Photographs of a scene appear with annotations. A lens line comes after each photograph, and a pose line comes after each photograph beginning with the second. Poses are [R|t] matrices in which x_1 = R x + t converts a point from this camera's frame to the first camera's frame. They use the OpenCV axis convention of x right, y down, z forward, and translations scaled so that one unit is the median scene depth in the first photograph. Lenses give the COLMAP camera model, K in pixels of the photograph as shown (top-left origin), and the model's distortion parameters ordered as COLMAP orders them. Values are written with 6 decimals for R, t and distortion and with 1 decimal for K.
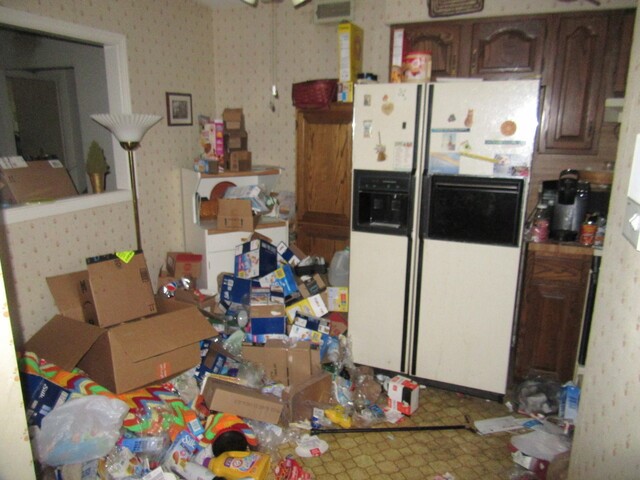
lens RADIAL K [[466.4, 0, 315.8], [0, 466.4, 246.9], [0, 0, 1]] dist [-0.033737, 0.037793]
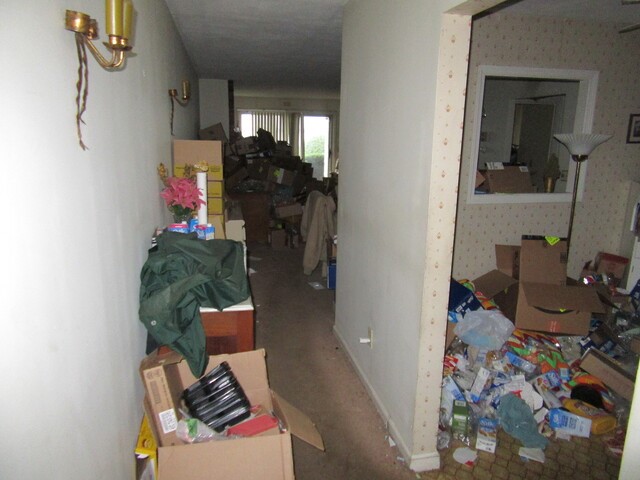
lens RADIAL K [[466.4, 0, 315.8], [0, 466.4, 246.9], [0, 0, 1]] dist [-0.033737, 0.037793]
pose [[0.551214, 0.191233, -0.812153, 0.307758], [-0.216333, 0.972849, 0.082244, 0.078426], [0.805830, 0.130362, 0.577619, -0.316434]]
